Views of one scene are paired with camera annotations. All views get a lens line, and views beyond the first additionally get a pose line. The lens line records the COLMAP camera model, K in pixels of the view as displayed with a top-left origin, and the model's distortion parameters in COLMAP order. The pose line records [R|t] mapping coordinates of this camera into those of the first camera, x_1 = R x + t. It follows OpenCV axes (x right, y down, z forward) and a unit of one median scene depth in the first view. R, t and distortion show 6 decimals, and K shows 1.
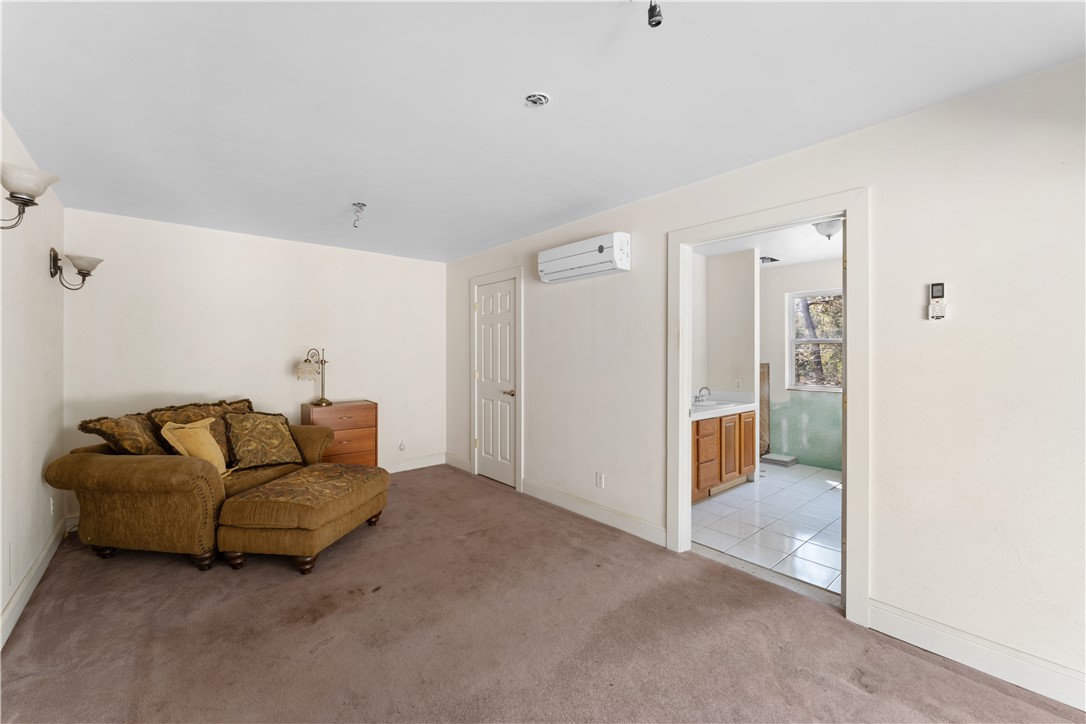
lens RADIAL K [[440.8, 0, 544.4], [0, 440.8, 357.4], [0, 0, 1]] dist [0.003305, -0.000037]
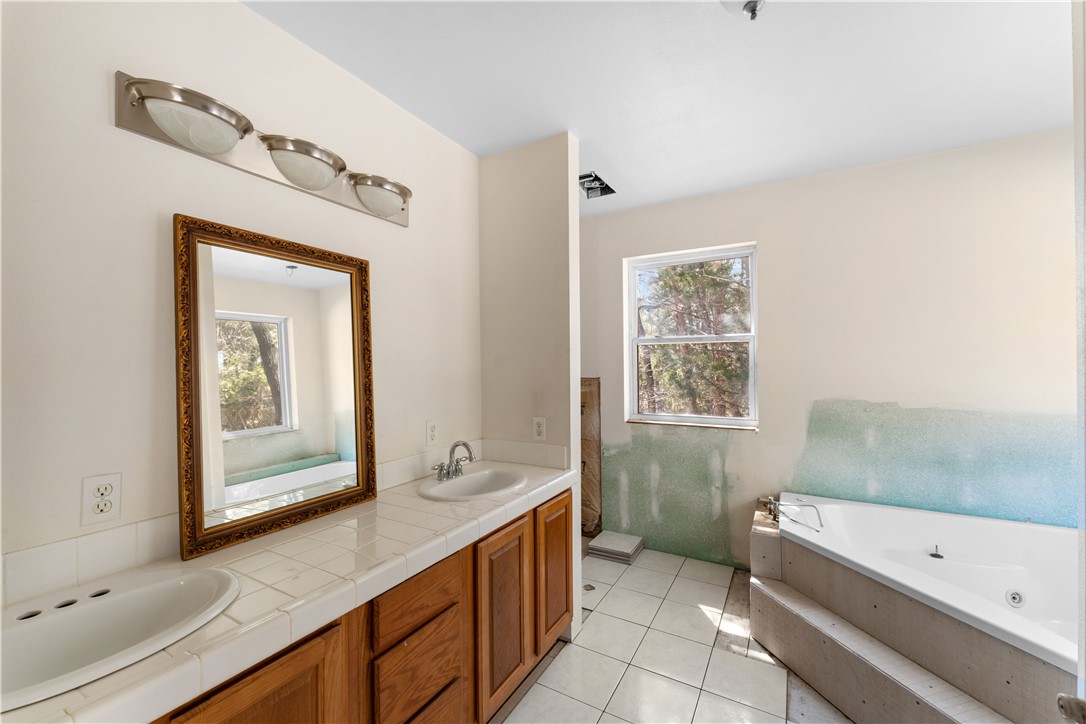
lens RADIAL K [[440.8, 0, 542.6], [0, 440.8, 364.2], [0, 0, 1]] dist [0.003305, -0.000037]
pose [[0.943585, -0.007645, 0.331042, 0.256909], [0.007552, 0.999970, 0.001566, -0.006209], [-0.331044, 0.001023, 0.943615, 0.497154]]
